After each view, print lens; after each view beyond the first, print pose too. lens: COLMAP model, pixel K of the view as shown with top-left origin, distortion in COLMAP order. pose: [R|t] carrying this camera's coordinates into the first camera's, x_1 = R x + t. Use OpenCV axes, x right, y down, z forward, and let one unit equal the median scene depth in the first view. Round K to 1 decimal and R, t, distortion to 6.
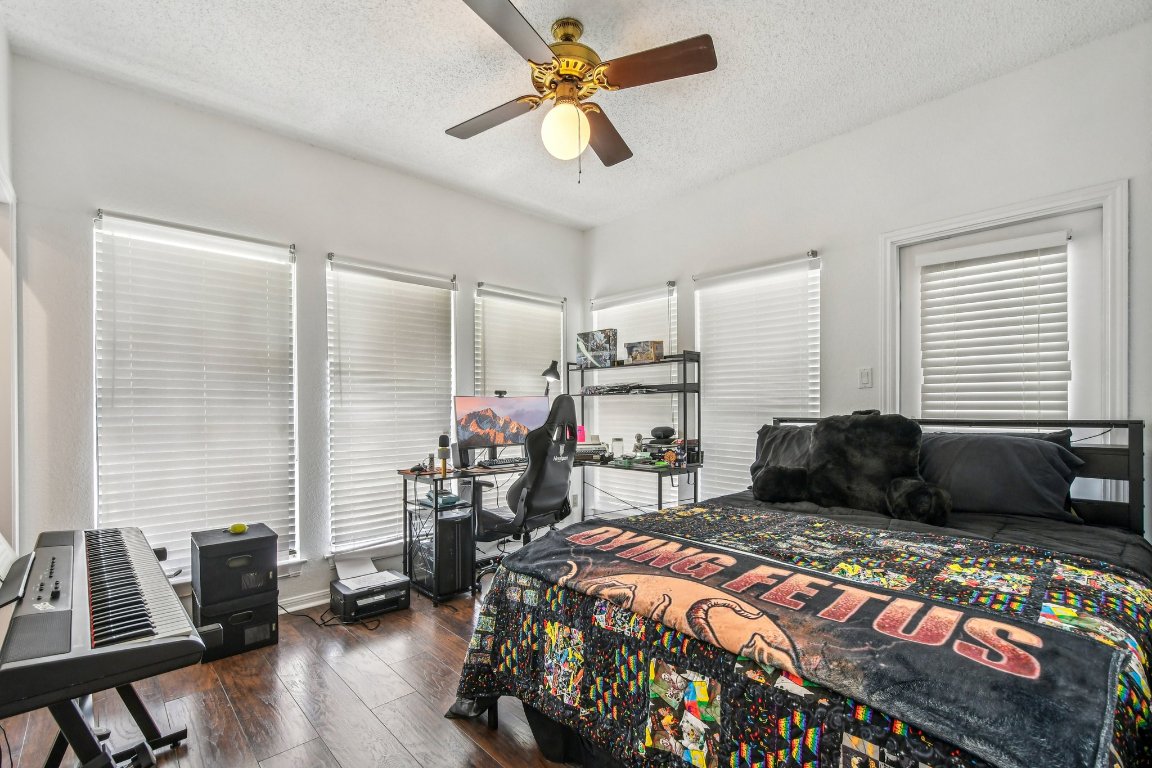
lens RADIAL K [[512.2, 0, 558.0], [0, 512.2, 406.8], [0, 0, 1]] dist [-0.000364, -0.000145]
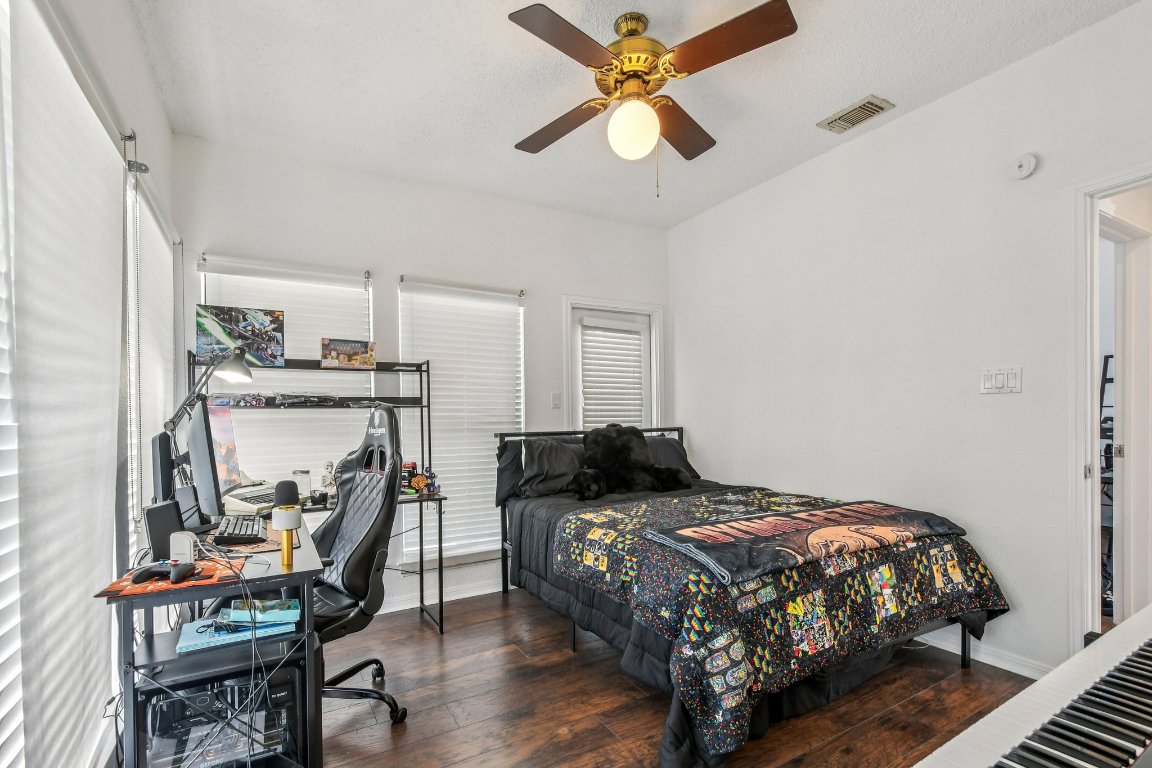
lens RADIAL K [[525.3, 0, 573.6], [0, 525.3, 424.0], [0, 0, 1]] dist [-0.001135, -0.000629]
pose [[0.212932, -0.002917, 0.977063, -0.958138], [0.016254, 0.999868, -0.000558, 0.008281], [-0.976932, 0.016000, 0.212951, 0.914388]]
